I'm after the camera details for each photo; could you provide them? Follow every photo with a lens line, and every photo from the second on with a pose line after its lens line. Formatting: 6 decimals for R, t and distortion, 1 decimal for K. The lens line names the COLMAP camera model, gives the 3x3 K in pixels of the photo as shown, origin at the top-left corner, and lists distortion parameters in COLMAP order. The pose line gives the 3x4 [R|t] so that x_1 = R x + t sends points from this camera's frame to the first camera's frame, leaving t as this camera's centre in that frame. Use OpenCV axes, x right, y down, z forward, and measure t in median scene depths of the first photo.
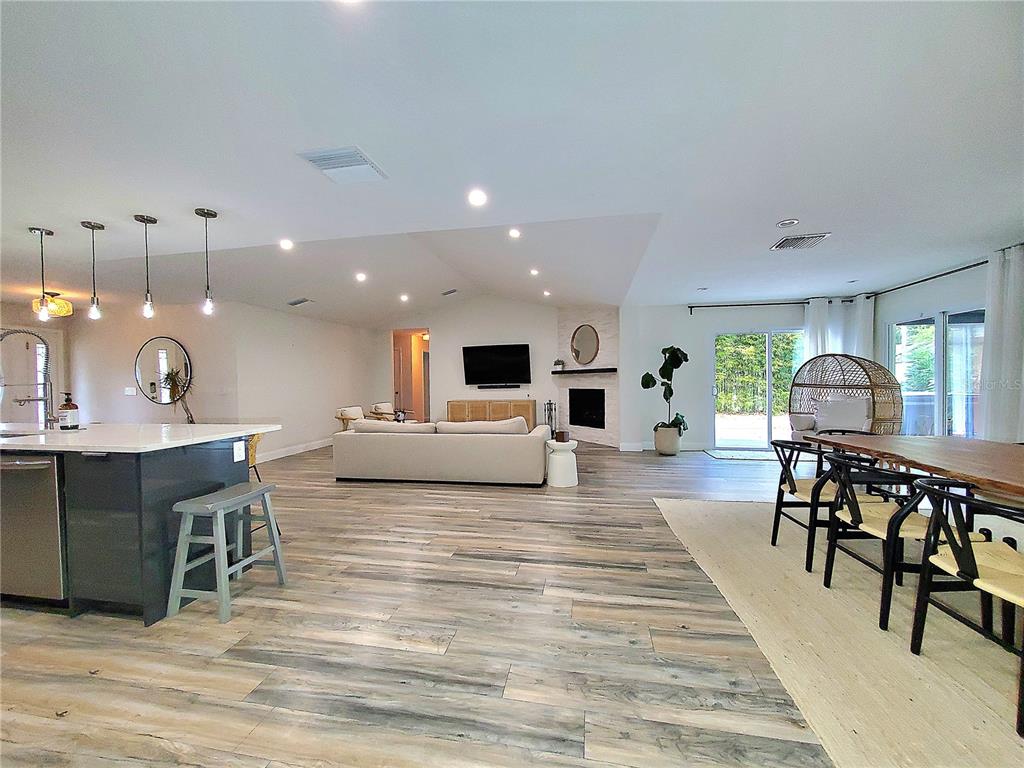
lens RADIAL K [[406.6, 0, 509.7], [0, 406.6, 387.6], [0, 0, 1]] dist [0.003044, -0.000232]
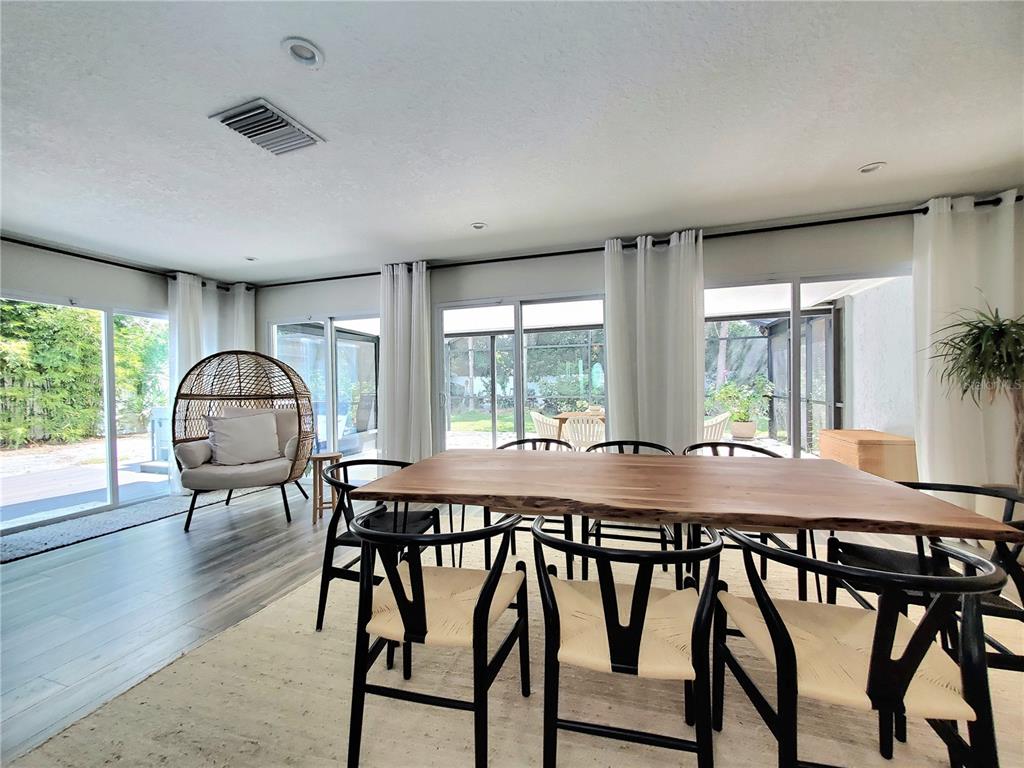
lens RADIAL K [[406.6, 0, 508.7], [0, 406.6, 387.0], [0, 0, 1]] dist [0.003044, -0.000232]
pose [[0.123662, -0.000826, 0.992324, 0.133522], [0.033148, 0.999445, -0.003299, -0.002528], [-0.991771, 0.033301, 0.123621, 0.405286]]
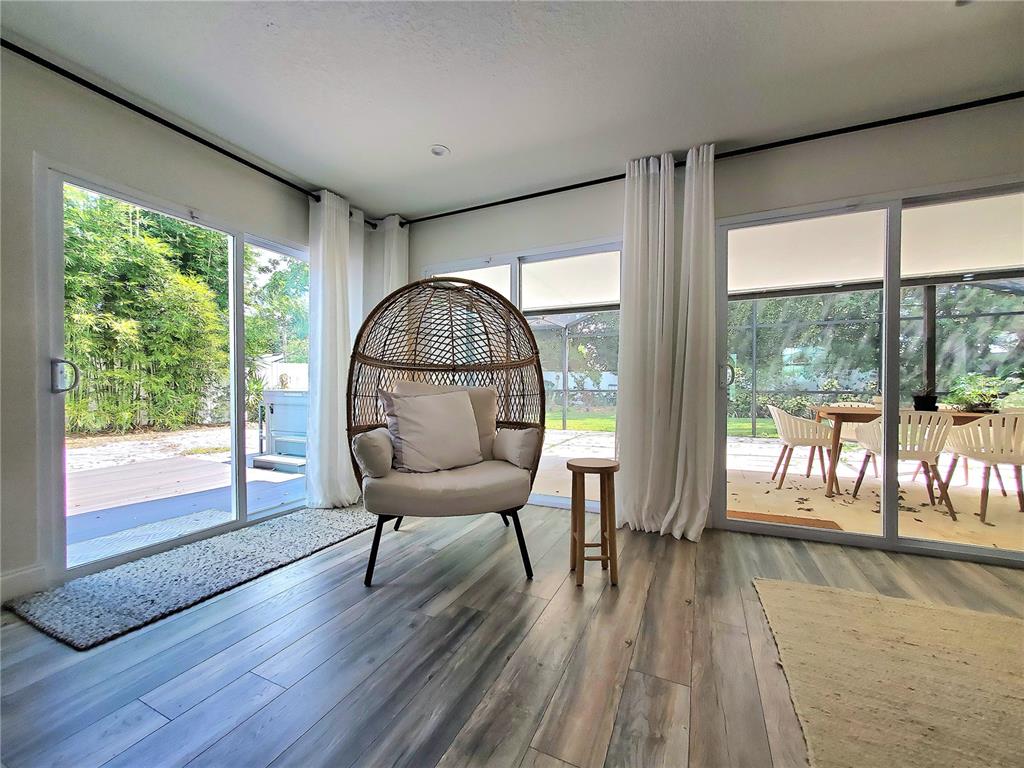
lens RADIAL K [[406.6, 0, 506.8], [0, 406.6, 386.3], [0, 0, 1]] dist [0.003044, -0.000232]
pose [[0.249823, 0.008229, 0.968257, 0.360917], [0.013067, 0.999844, -0.011869, 0.027968], [-0.968203, 0.015618, 0.249676, 0.748593]]
